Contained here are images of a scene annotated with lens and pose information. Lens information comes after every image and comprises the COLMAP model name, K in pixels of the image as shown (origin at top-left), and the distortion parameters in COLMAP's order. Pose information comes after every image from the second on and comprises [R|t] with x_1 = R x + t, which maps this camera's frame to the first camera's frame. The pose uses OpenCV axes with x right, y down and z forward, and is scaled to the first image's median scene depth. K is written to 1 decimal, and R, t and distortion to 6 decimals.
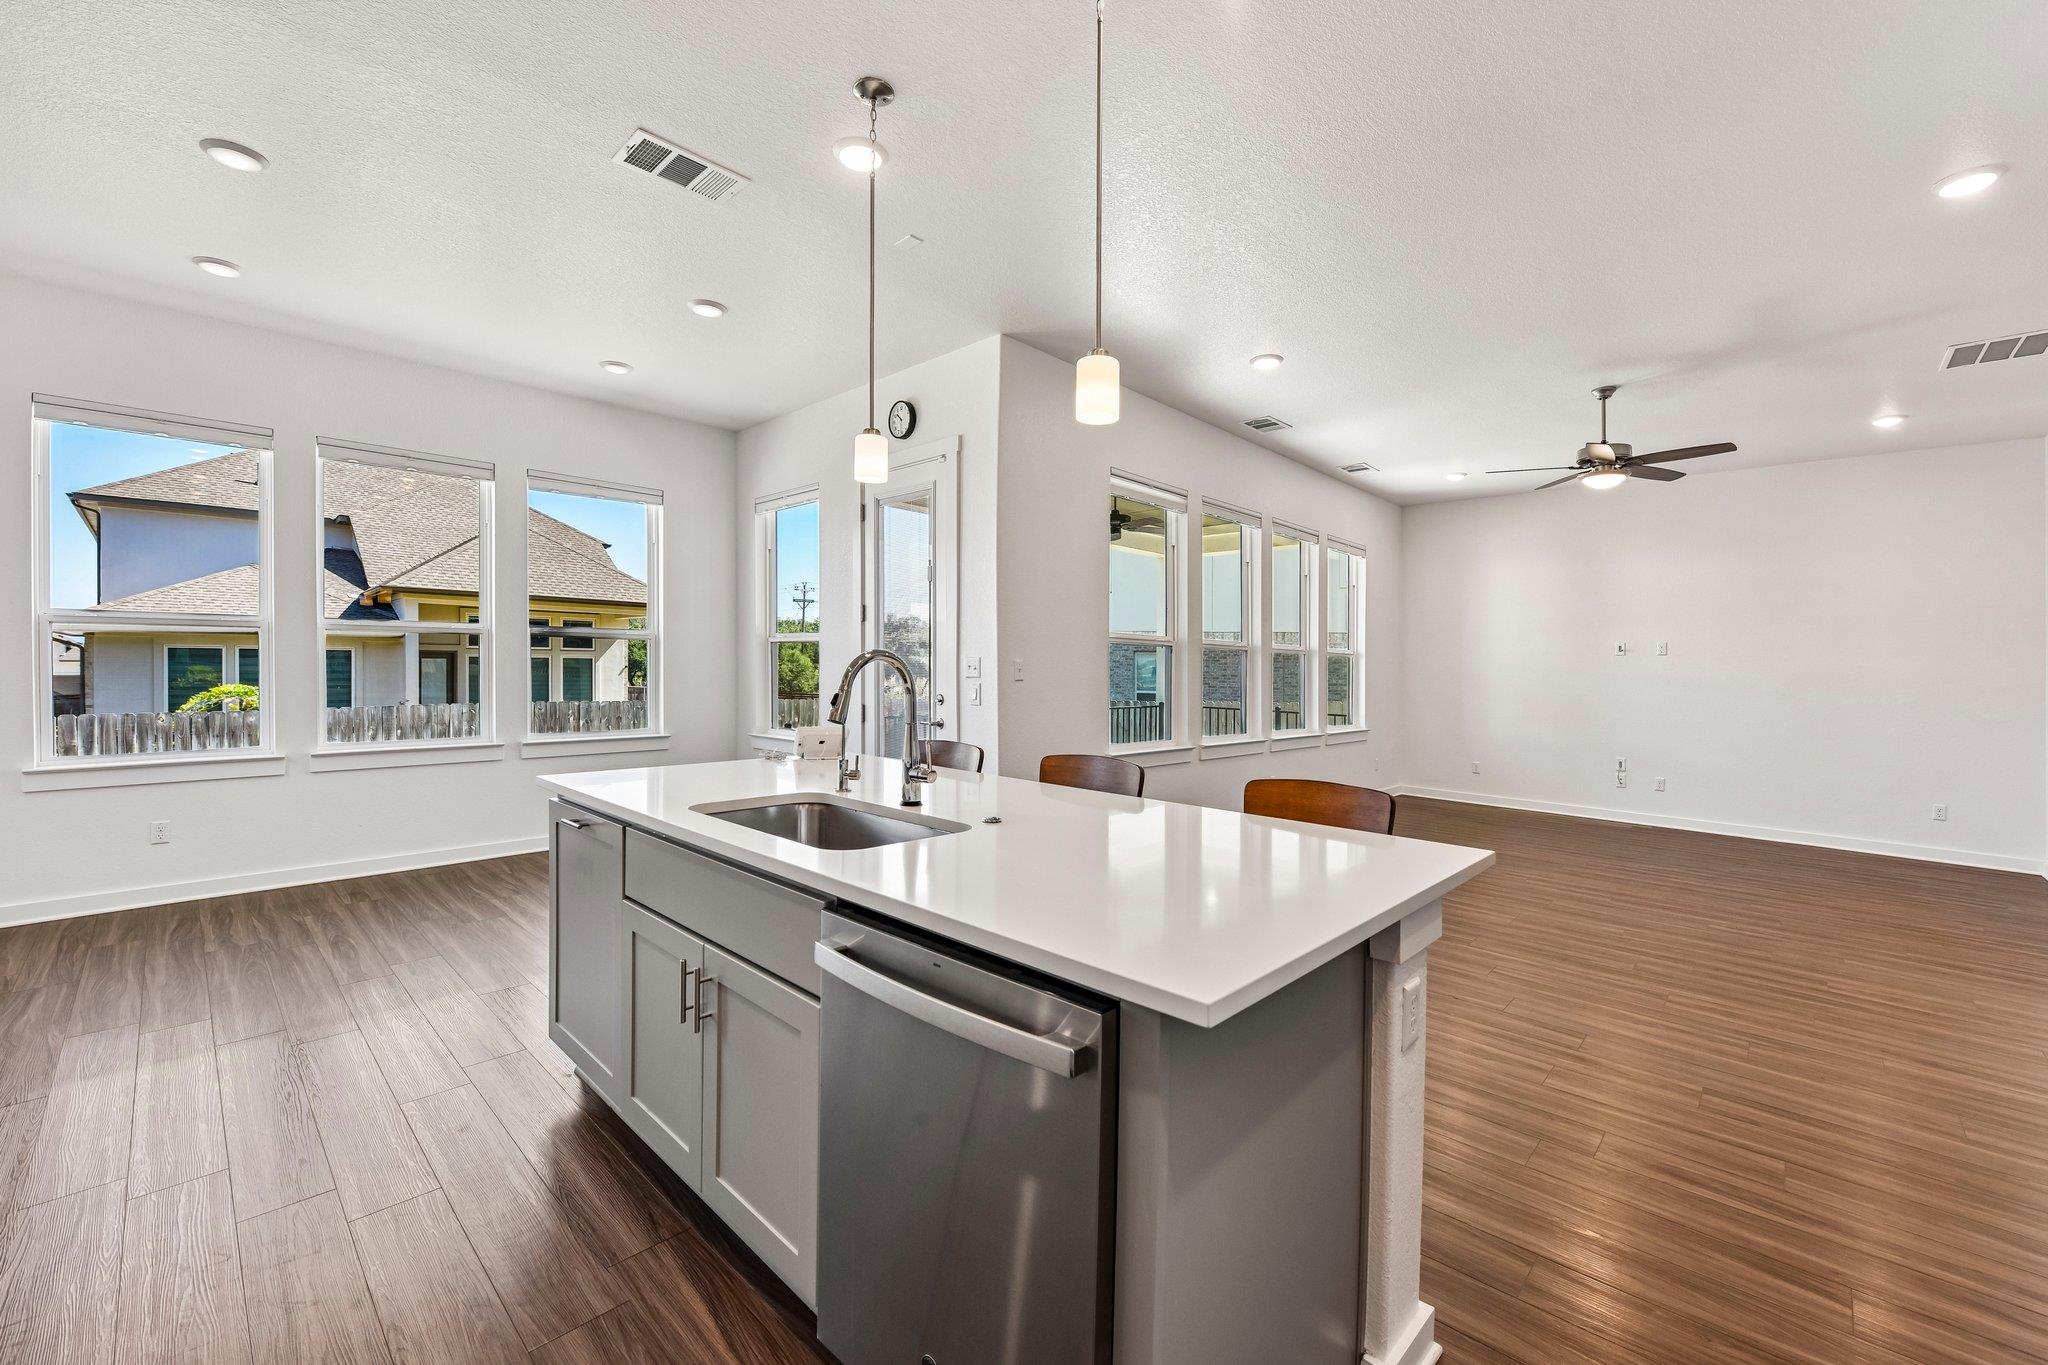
lens RADIAL K [[814.1, 0, 1039.1], [0, 814.1, 690.6], [0, 0, 1]] dist [-0.017157, -0.002436]
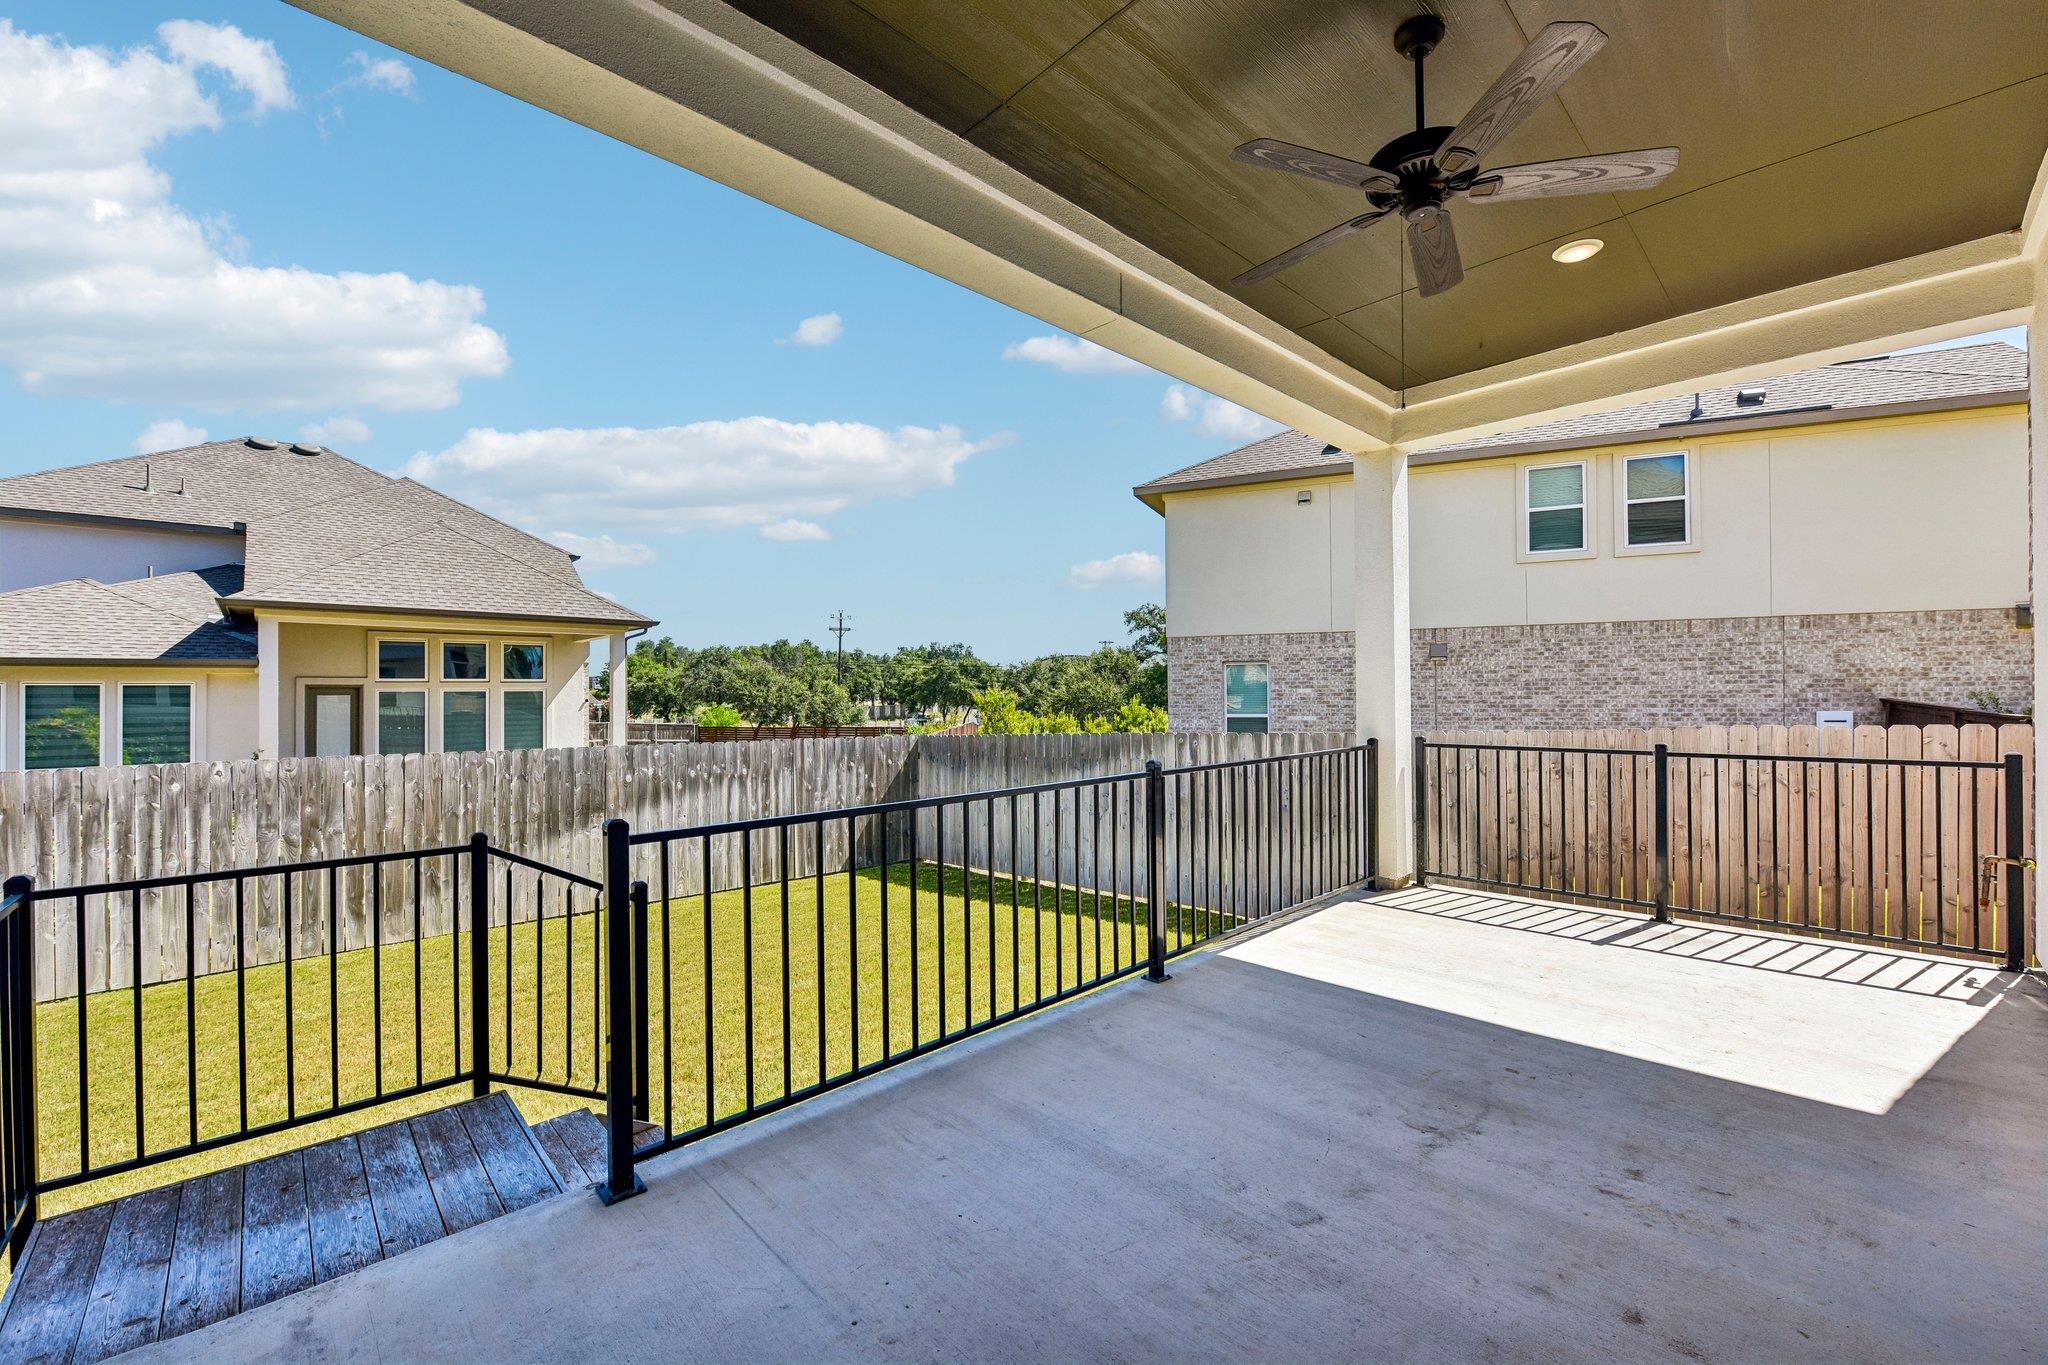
lens RADIAL K [[814.1, 0, 1036.3], [0, 814.1, 676.6], [0, 0, 1]] dist [-0.017157, -0.002436]
pose [[0.997967, -0.025644, -0.058345, -0.056873], [0.022681, 0.998446, -0.050904, -0.009584], [0.059560, 0.049477, 0.996998, 1.089836]]
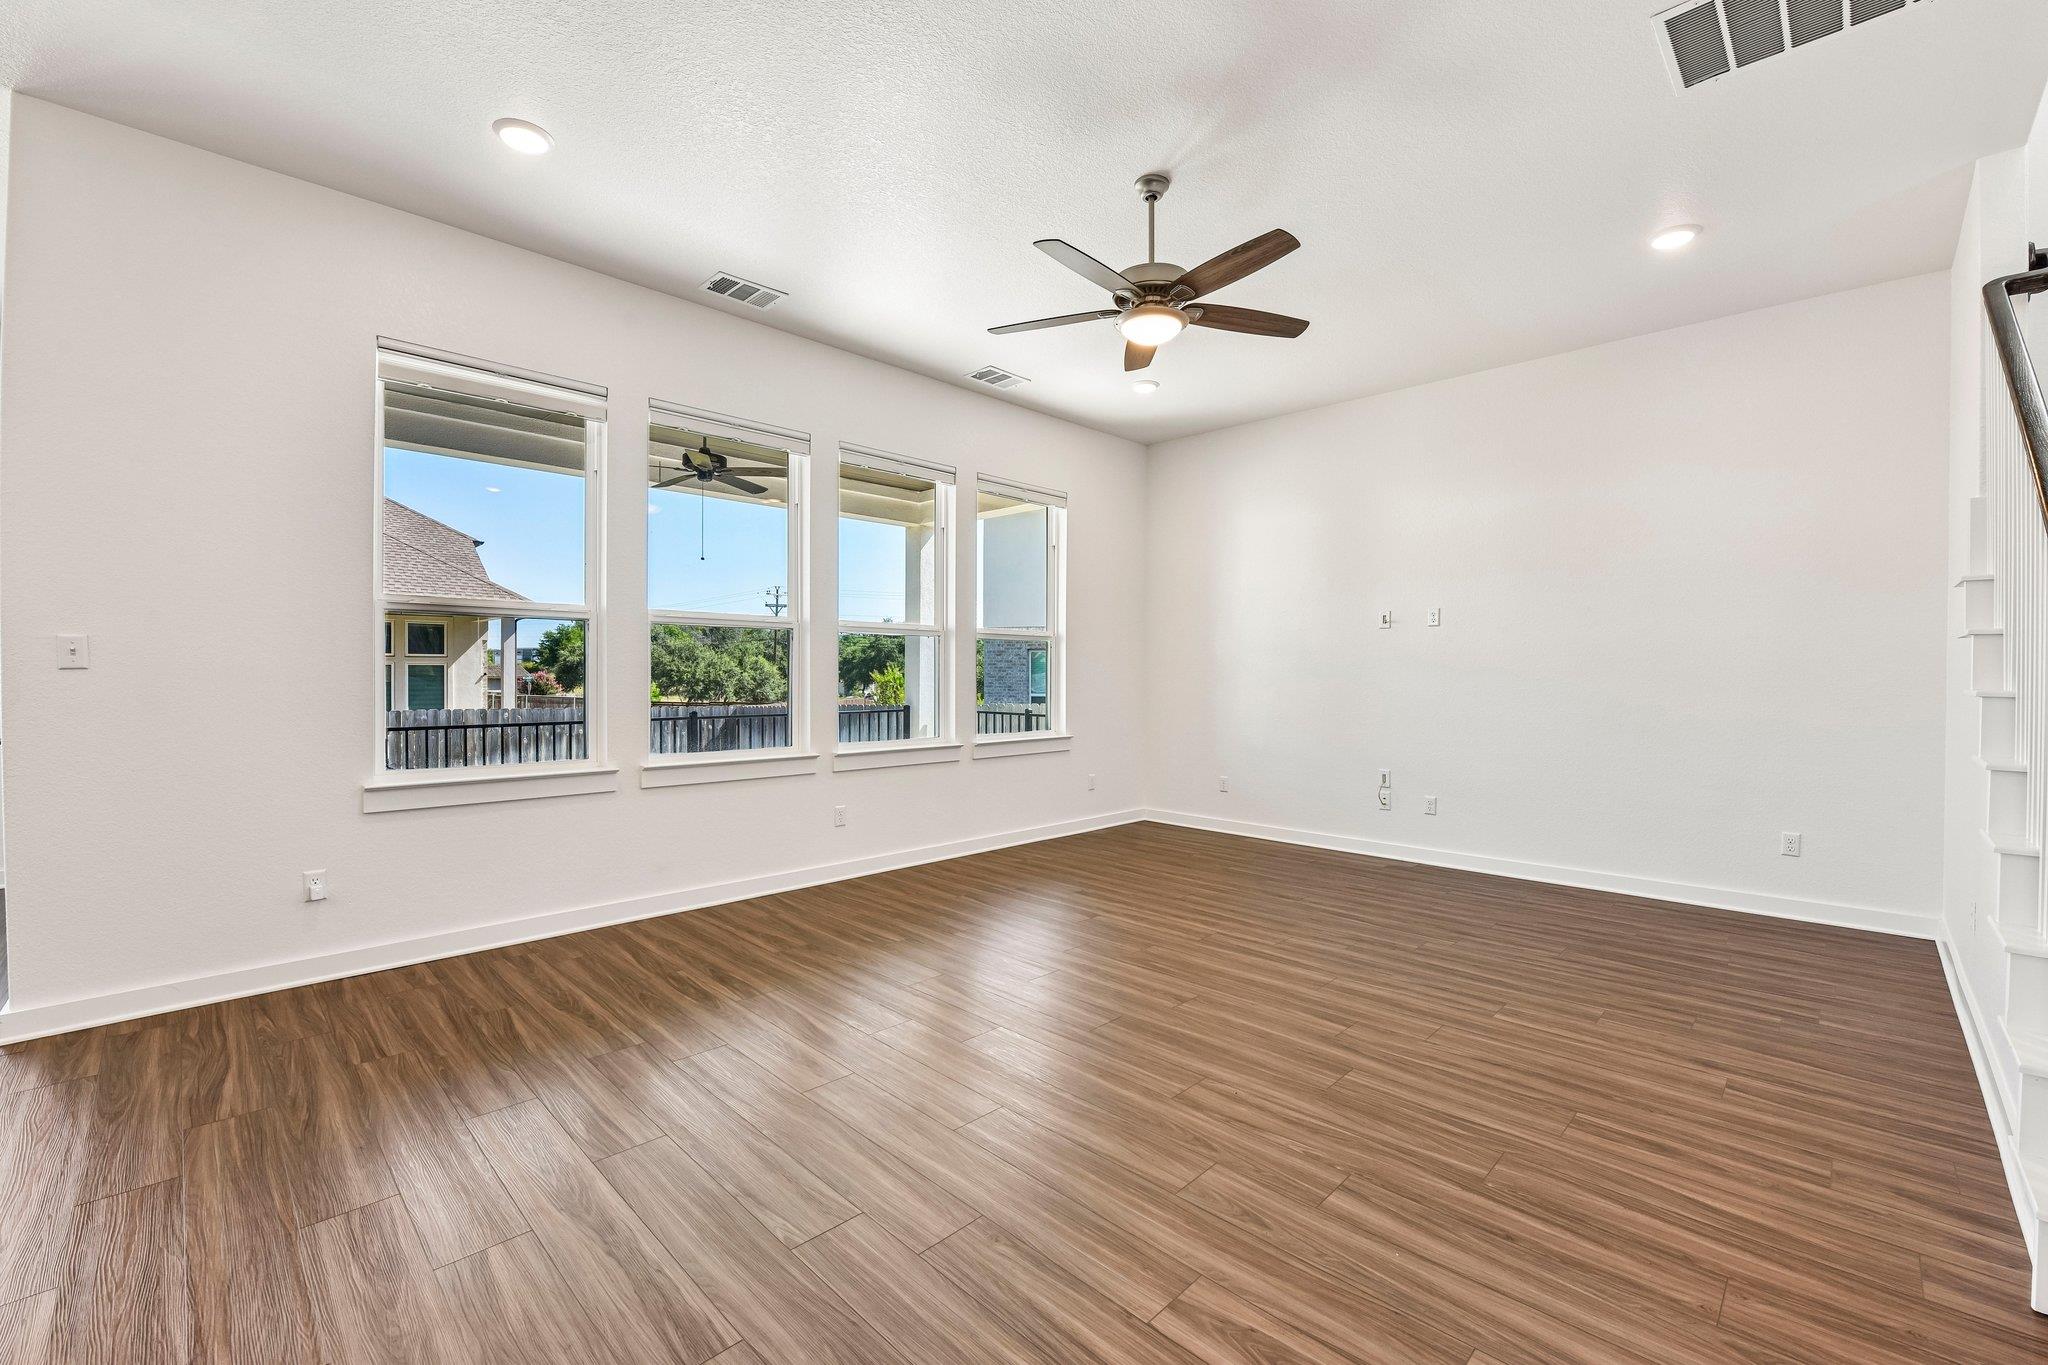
lens RADIAL K [[843.9, 0, 1027.7], [0, 843.9, 670.0], [0, 0, 1]] dist [-0.012556, 0.000268]
pose [[0.999519, -0.011120, -0.028949, 0.645608], [0.010158, 0.999399, -0.033154, 0.019249], [0.029300, 0.032844, 0.999031, 0.378027]]
